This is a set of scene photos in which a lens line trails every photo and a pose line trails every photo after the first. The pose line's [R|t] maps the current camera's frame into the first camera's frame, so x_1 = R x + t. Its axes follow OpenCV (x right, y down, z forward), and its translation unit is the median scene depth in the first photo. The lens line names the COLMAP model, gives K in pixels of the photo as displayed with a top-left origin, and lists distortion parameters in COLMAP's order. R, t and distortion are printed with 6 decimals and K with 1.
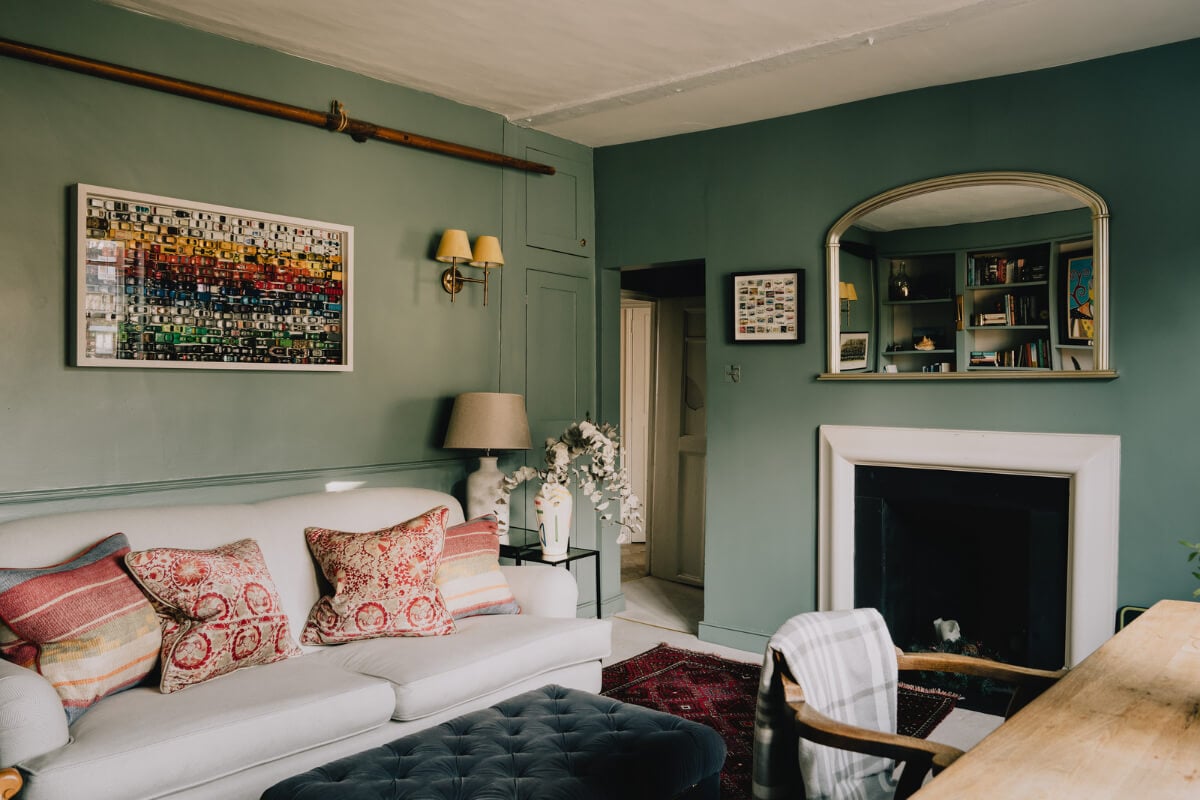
lens RADIAL K [[886.9, 0, 630.5], [0, 886.9, 399.7], [0, 0, 1]] dist [-0.017617, 0.005606]
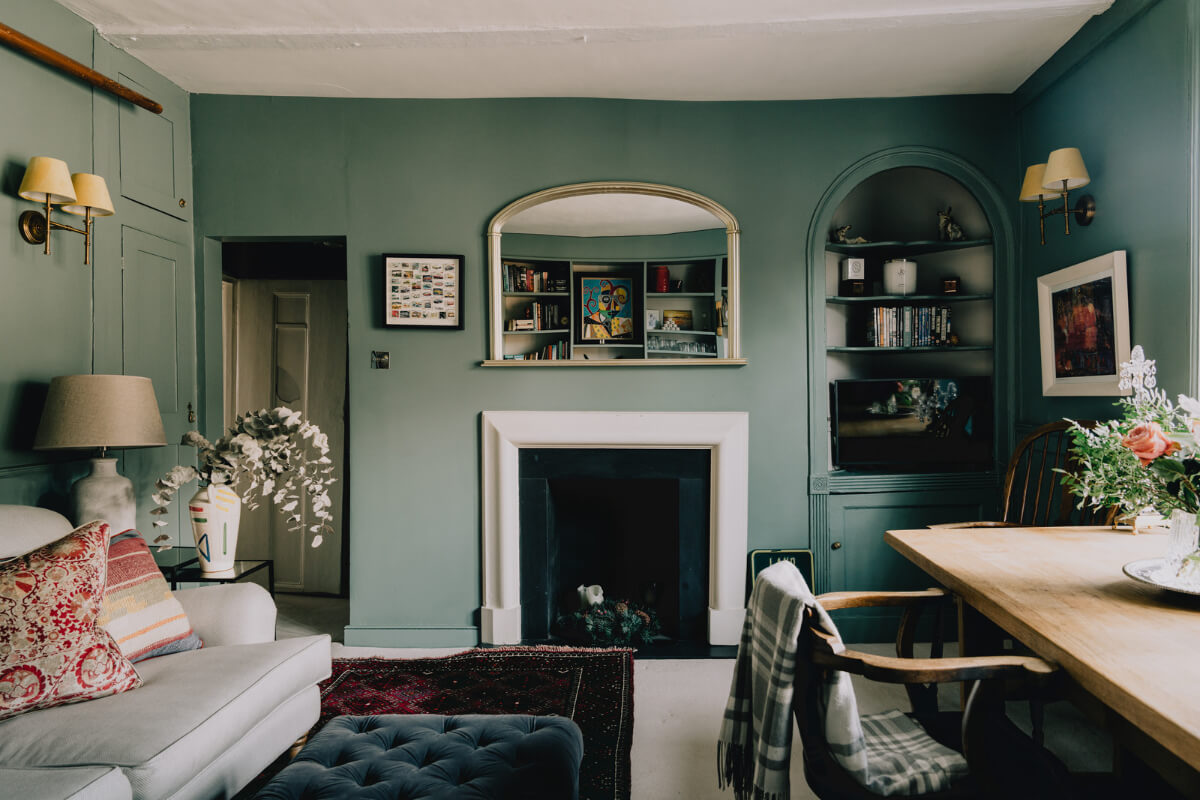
lens RADIAL K [[822.2, 0, 608.8], [0, 822.2, 409.5], [0, 0, 1]] dist [-0.016968, 0.010317]
pose [[0.804124, -0.013676, 0.594305, -0.231712], [0.011513, 0.999906, 0.007432, 0.021680], [-0.594351, 0.000866, 0.804206, 0.160763]]
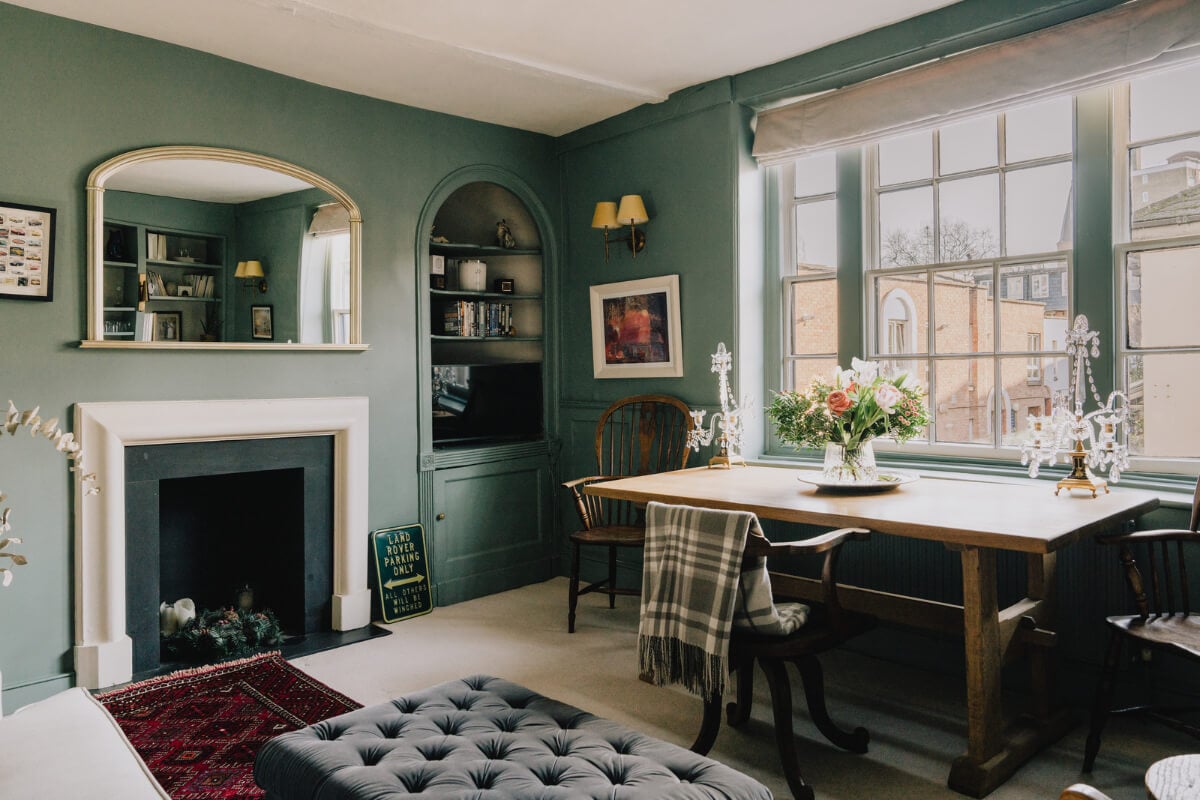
lens RADIAL K [[886.9, 0, 577.7], [0, 886.9, 370.4], [0, 0, 1]] dist [-0.017617, 0.005606]
pose [[0.136421, 0.003122, 0.990646, -0.541163], [0.026461, 0.999627, -0.006794, 0.016409], [-0.990298, 0.027140, 0.136287, 0.434597]]
